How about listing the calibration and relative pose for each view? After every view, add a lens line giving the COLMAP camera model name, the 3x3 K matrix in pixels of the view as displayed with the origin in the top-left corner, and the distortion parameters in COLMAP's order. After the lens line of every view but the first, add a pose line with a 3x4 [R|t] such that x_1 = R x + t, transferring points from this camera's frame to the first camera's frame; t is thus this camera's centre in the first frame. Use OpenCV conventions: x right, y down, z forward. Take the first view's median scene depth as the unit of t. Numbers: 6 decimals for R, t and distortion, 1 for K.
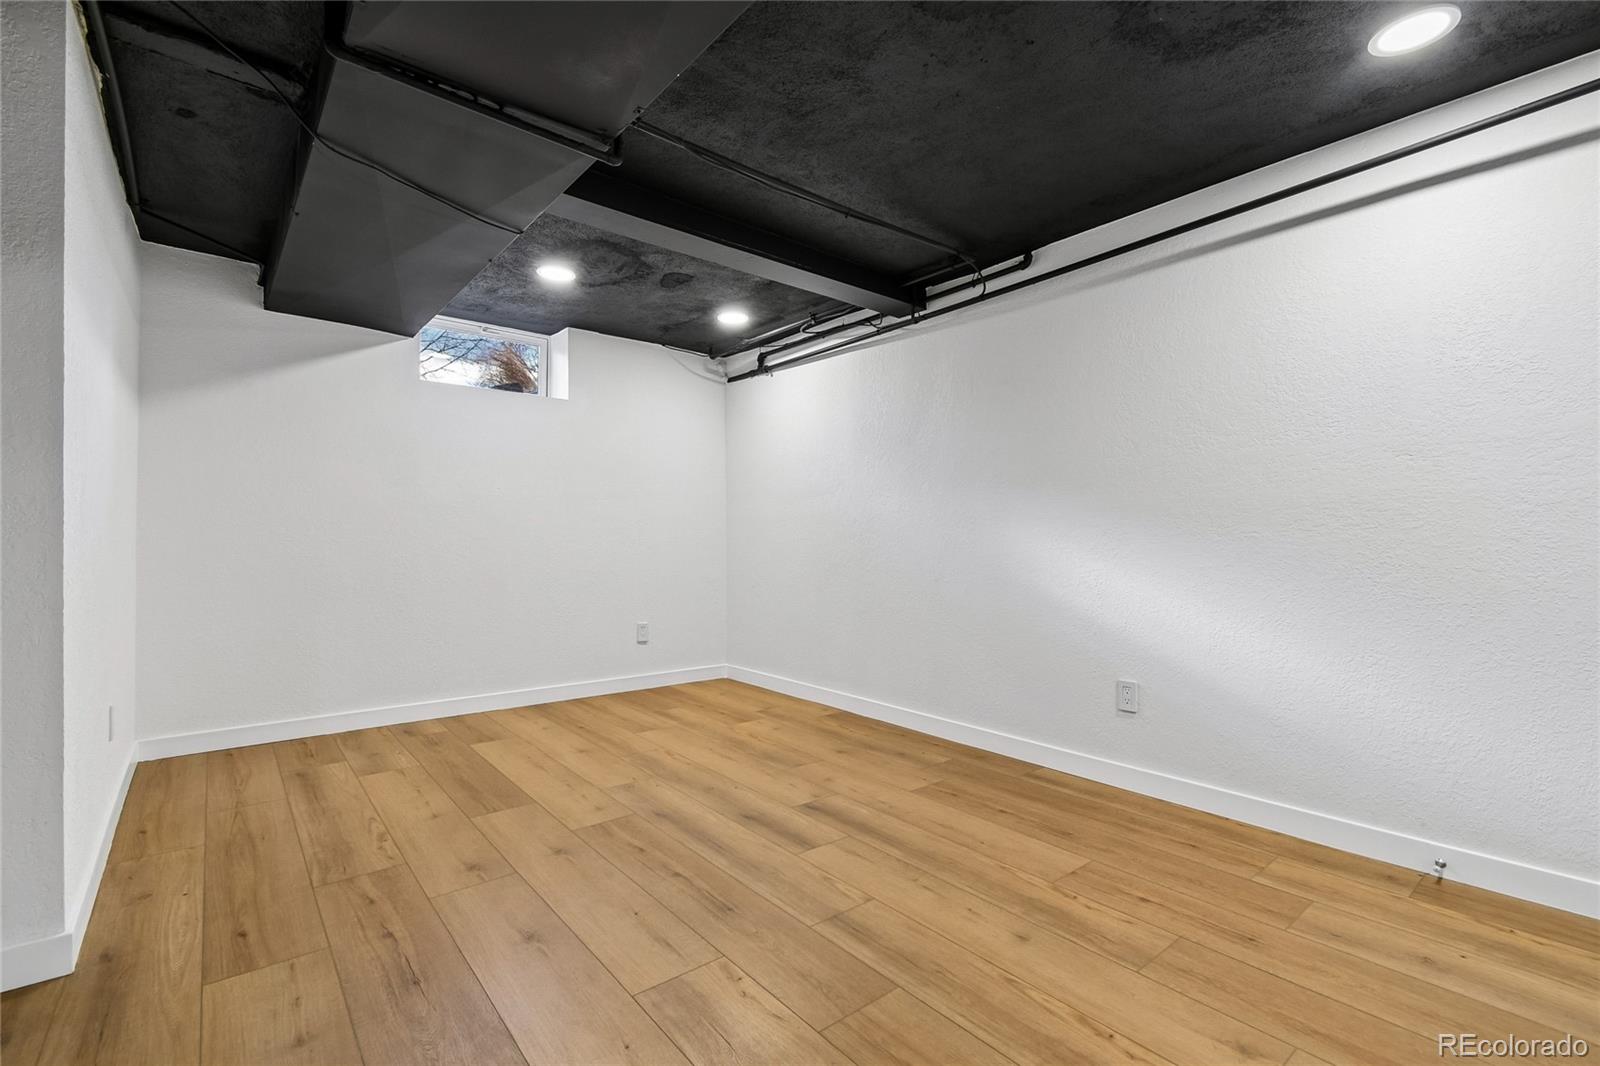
lens RADIAL K [[707.8, 0, 795.9], [0, 707.8, 535.5], [0, 0, 1]] dist [0.002315, -0.003971]
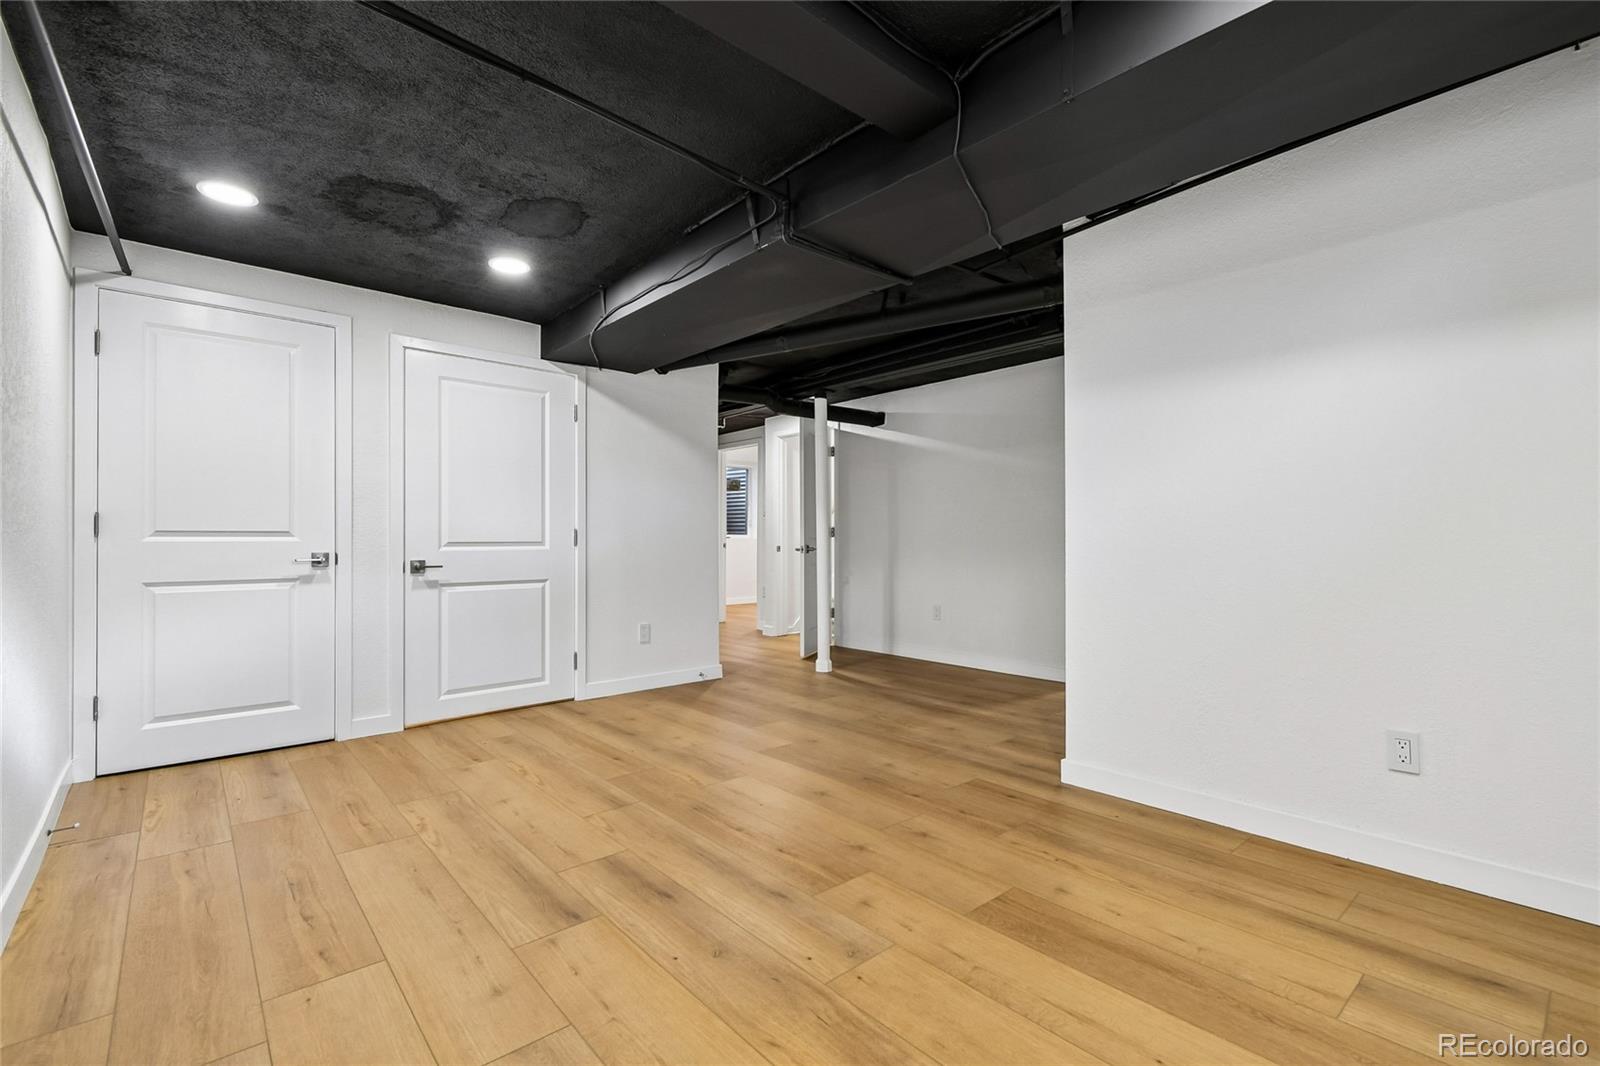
lens RADIAL K [[707.8, 0, 795.9], [0, 707.8, 535.5], [0, 0, 1]] dist [0.002315, -0.003971]
pose [[-0.999666, -0.002497, -0.025718, -0.204047], [-0.002107, 0.999882, -0.015192, 0.012436], [0.025753, -0.015132, -0.999554, 1.928684]]
